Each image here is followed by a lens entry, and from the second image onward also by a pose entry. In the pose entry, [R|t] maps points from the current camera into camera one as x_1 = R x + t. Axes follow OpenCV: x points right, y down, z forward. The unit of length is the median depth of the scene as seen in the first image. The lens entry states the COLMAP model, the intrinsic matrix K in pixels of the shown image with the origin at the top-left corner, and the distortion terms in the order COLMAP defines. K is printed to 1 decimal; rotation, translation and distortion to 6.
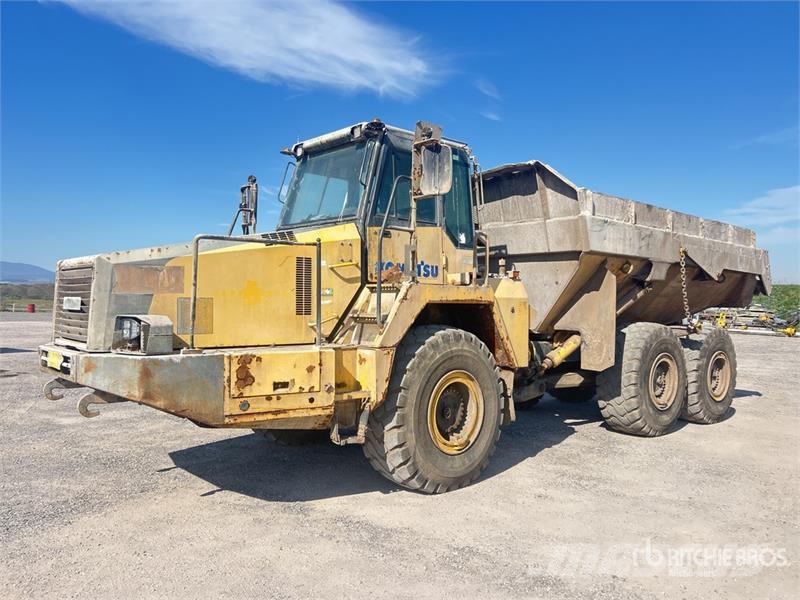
lens RADIAL K [[618.1, 0, 391.5], [0, 618.1, 297.9], [0, 0, 1]] dist [0.081568, -0.109185]
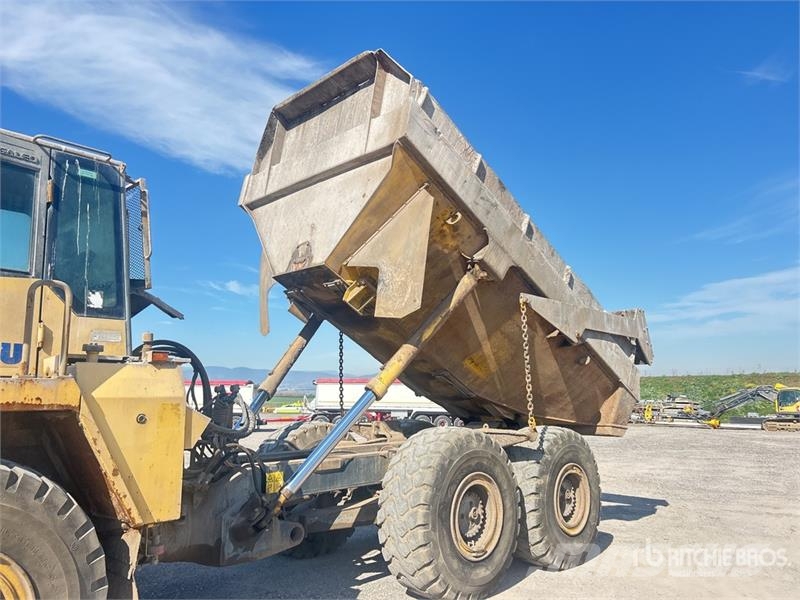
lens RADIAL K [[608.8, 0, 384.3], [0, 608.8, 284.3], [0, 0, 1]] dist [0.089498, -0.126128]
pose [[0.996907, -0.005053, 0.078434, 0.384481], [0.018882, 0.984102, -0.176597, 0.002084], [-0.076294, 0.177532, 0.981153, 0.411307]]
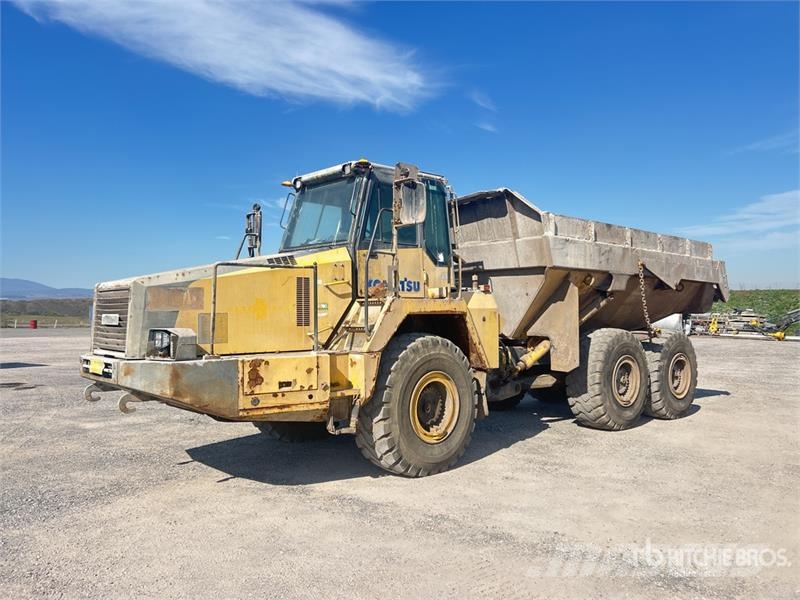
lens RADIAL K [[616.1, 0, 395.7], [0, 616.1, 290.3], [0, 0, 1]] dist [0.086522, -0.122361]
pose [[0.999853, -0.015029, 0.008254, 0.022276], [0.015260, 0.999472, -0.028685, -0.003479], [-0.007819, 0.028807, 0.999554, -0.156480]]
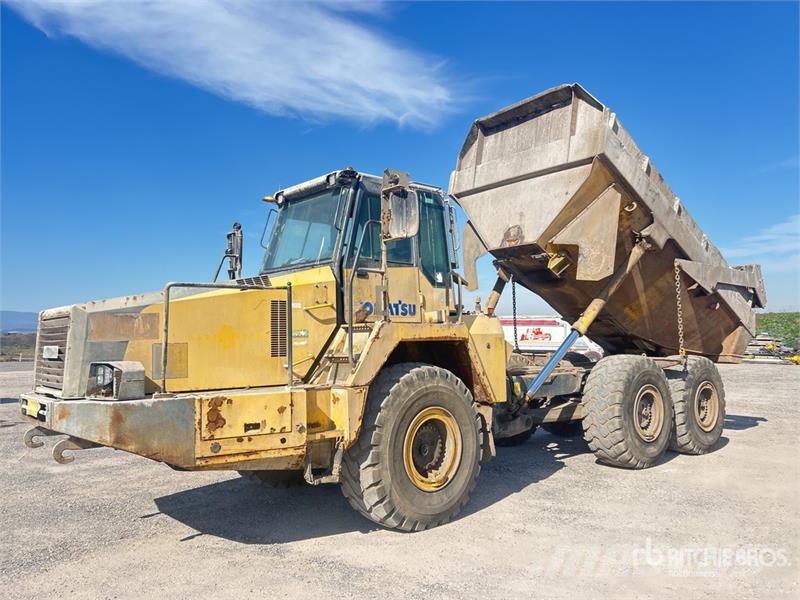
lens RADIAL K [[617.2, 0, 399.3], [0, 617.2, 293.0], [0, 0, 1]] dist [0.077602, -0.094030]
pose [[0.999617, -0.027676, 0.000121, 0.051283], [0.027618, 0.997196, -0.069555, -0.000592], [0.001804, 0.069532, 0.997578, -0.027284]]
